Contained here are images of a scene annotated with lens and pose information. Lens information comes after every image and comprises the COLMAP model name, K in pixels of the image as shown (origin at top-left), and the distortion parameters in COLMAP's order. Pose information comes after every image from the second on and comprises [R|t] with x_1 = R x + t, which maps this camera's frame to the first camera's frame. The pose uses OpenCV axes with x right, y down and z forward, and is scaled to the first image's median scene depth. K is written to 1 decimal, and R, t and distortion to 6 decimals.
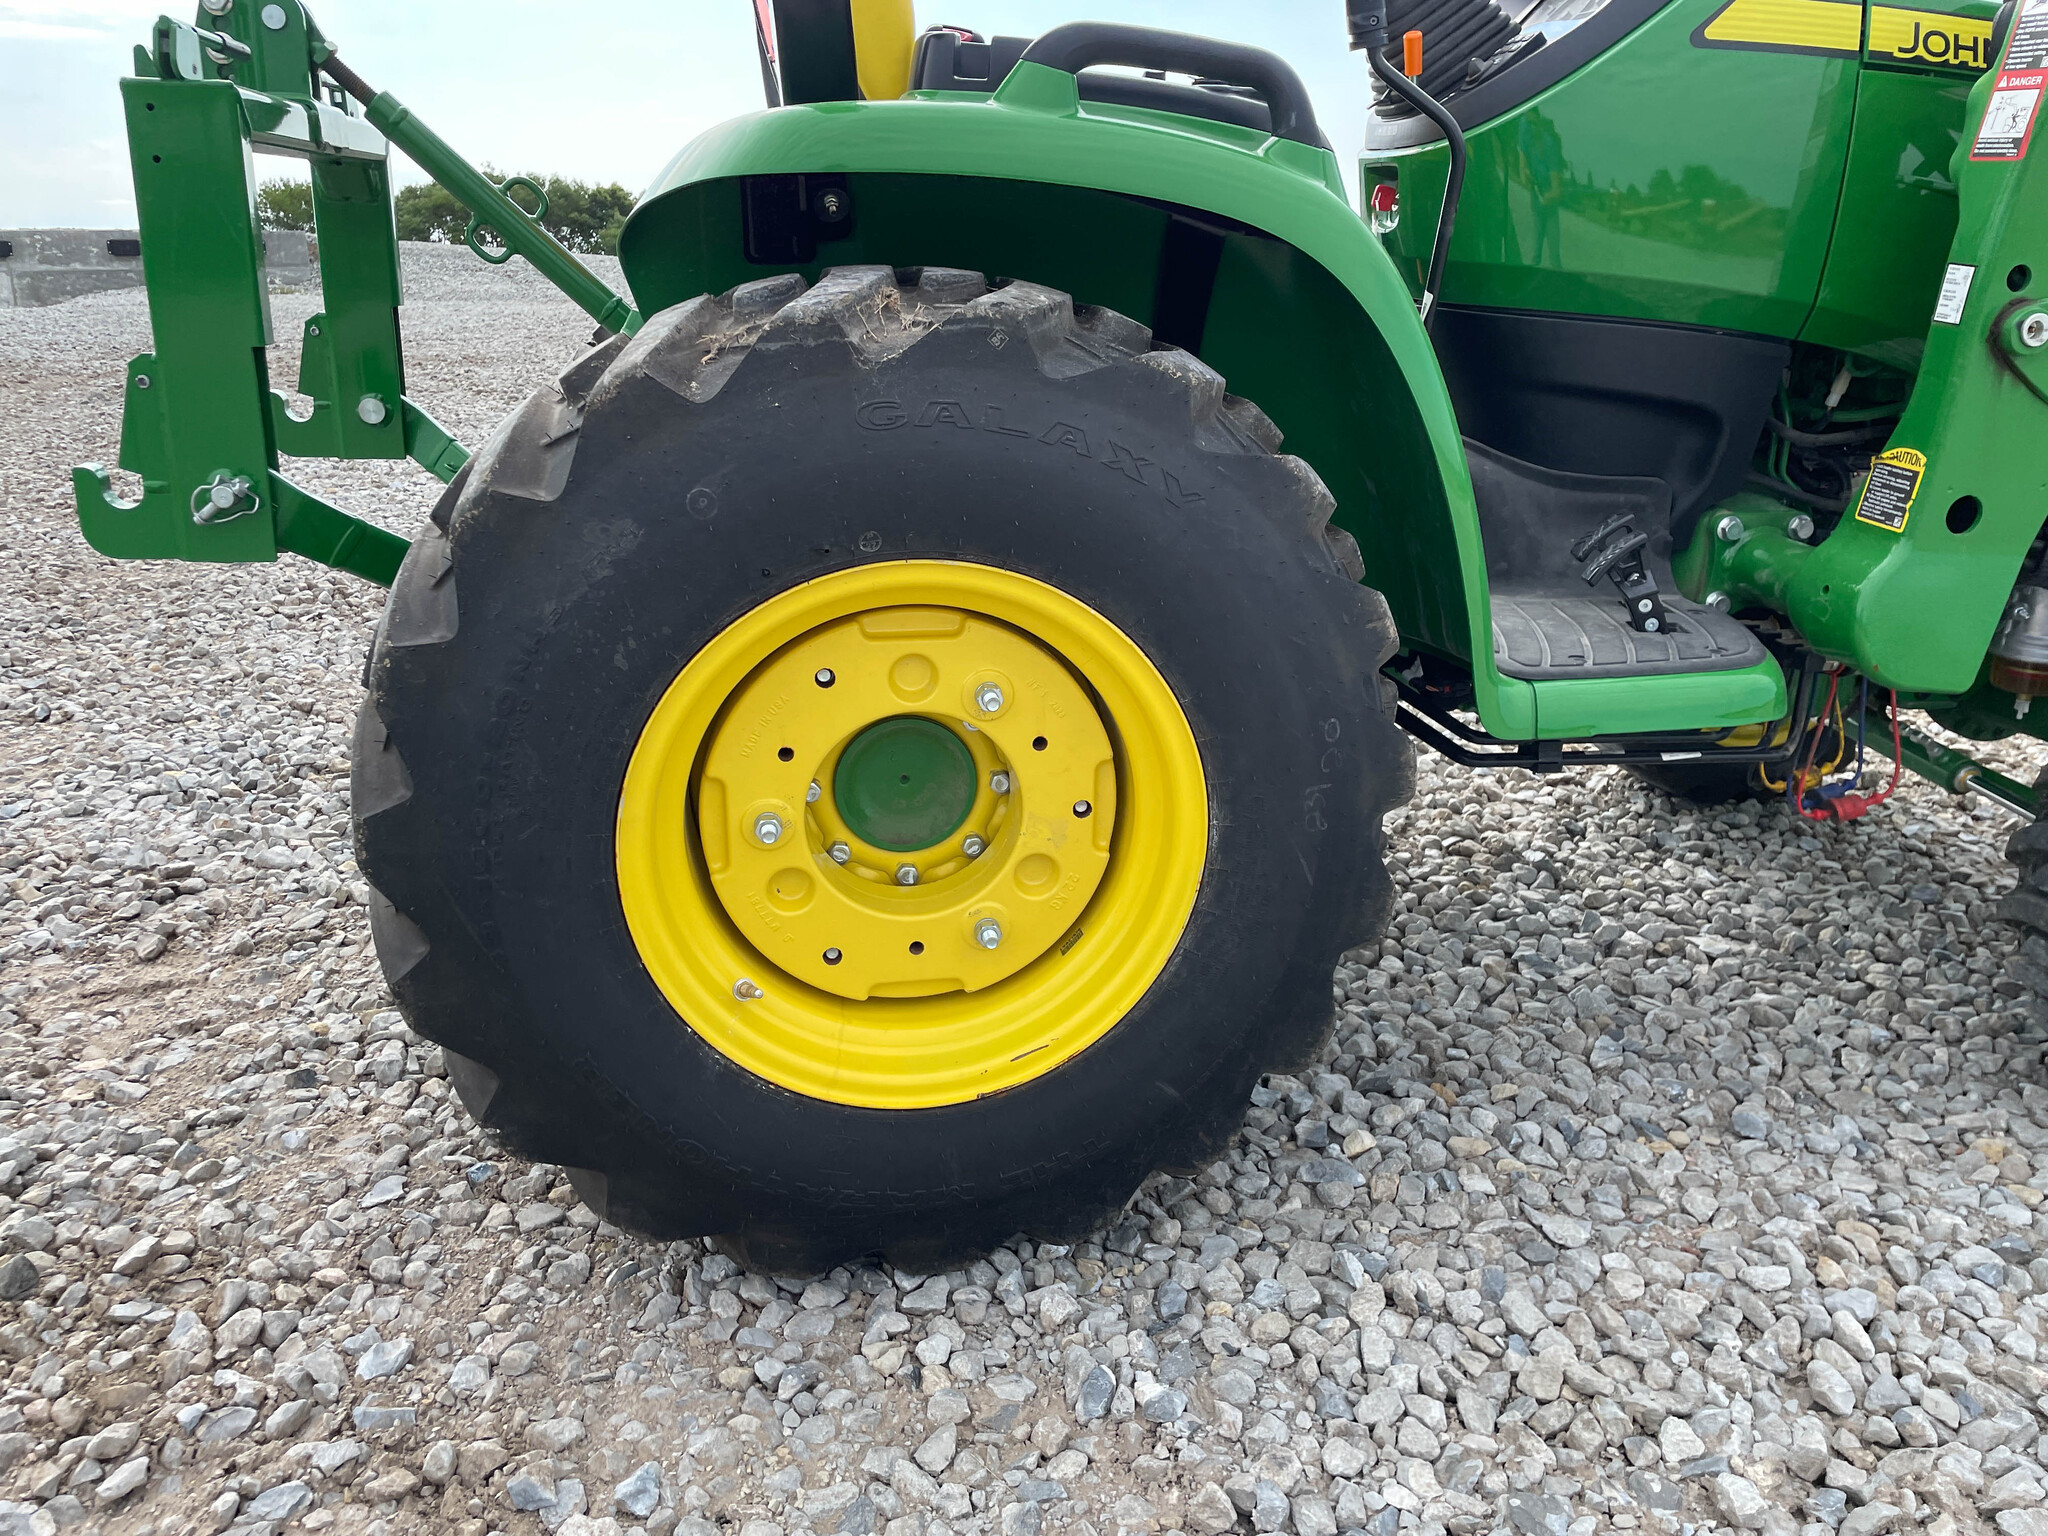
lens RADIAL K [[1563.7, 0, 1018.3], [0, 1563.7, 740.9], [0, 0, 1]] dist [0.090114, -0.115433]
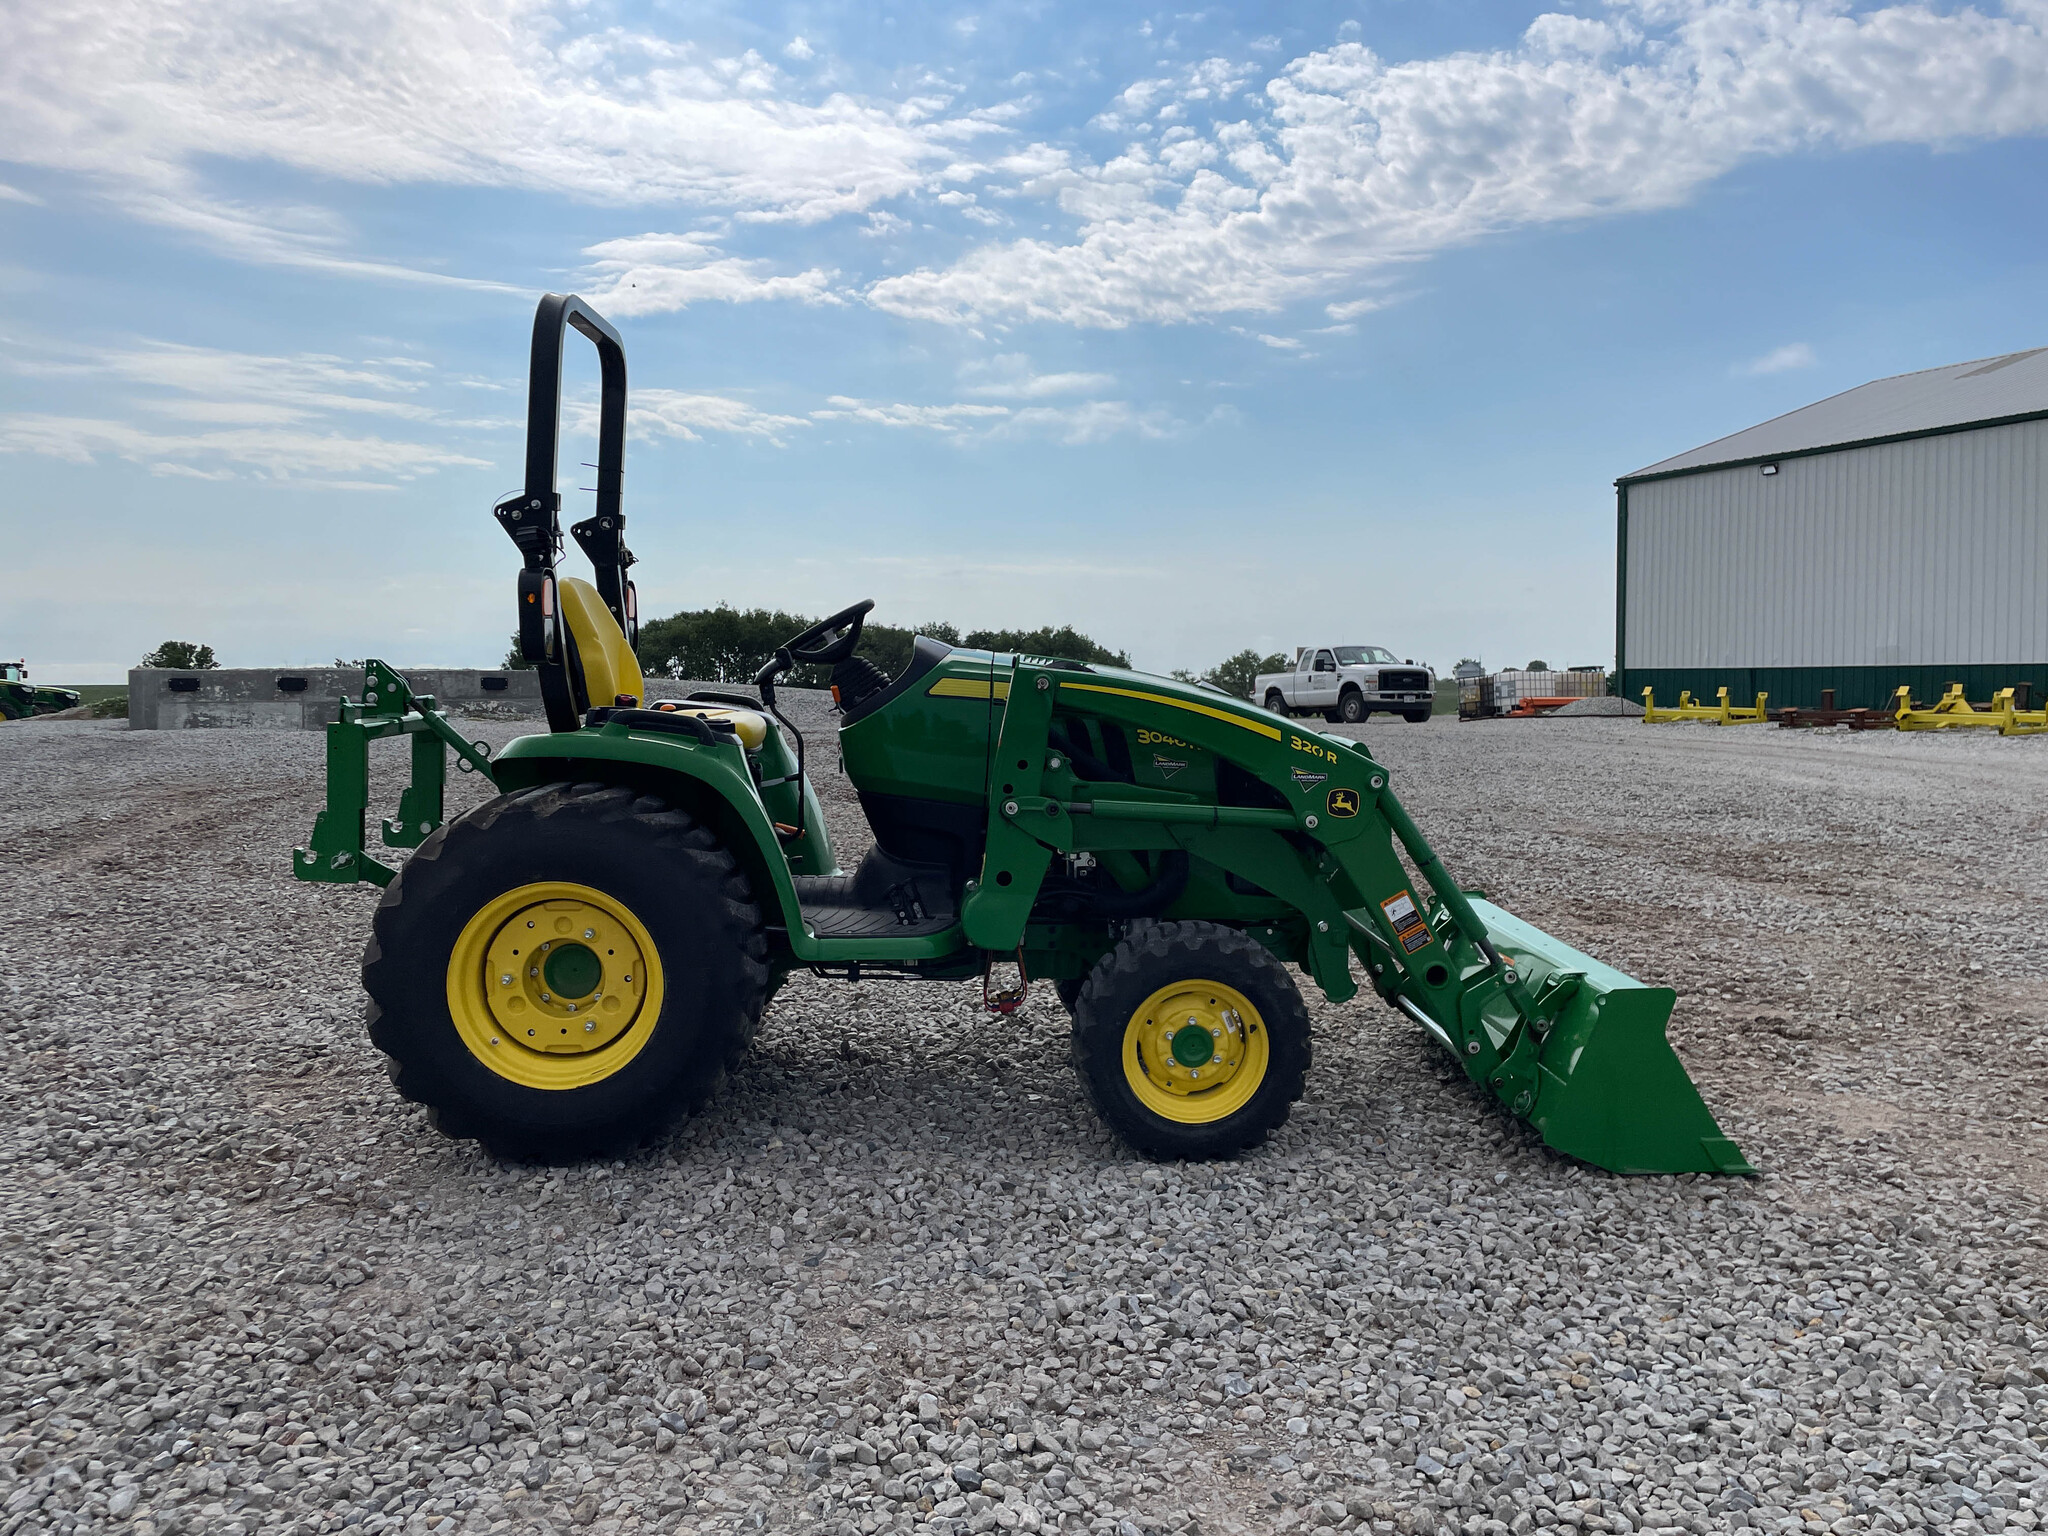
lens RADIAL K [[1563.7, 0, 1018.3], [0, 1563.7, 740.9], [0, 0, 1]] dist [0.090114, -0.115433]
pose [[0.992179, 0.007158, -0.124615, 1.008497], [-0.038256, 0.967748, -0.248998, 0.287100], [0.118813, 0.251818, 0.960454, -1.563306]]
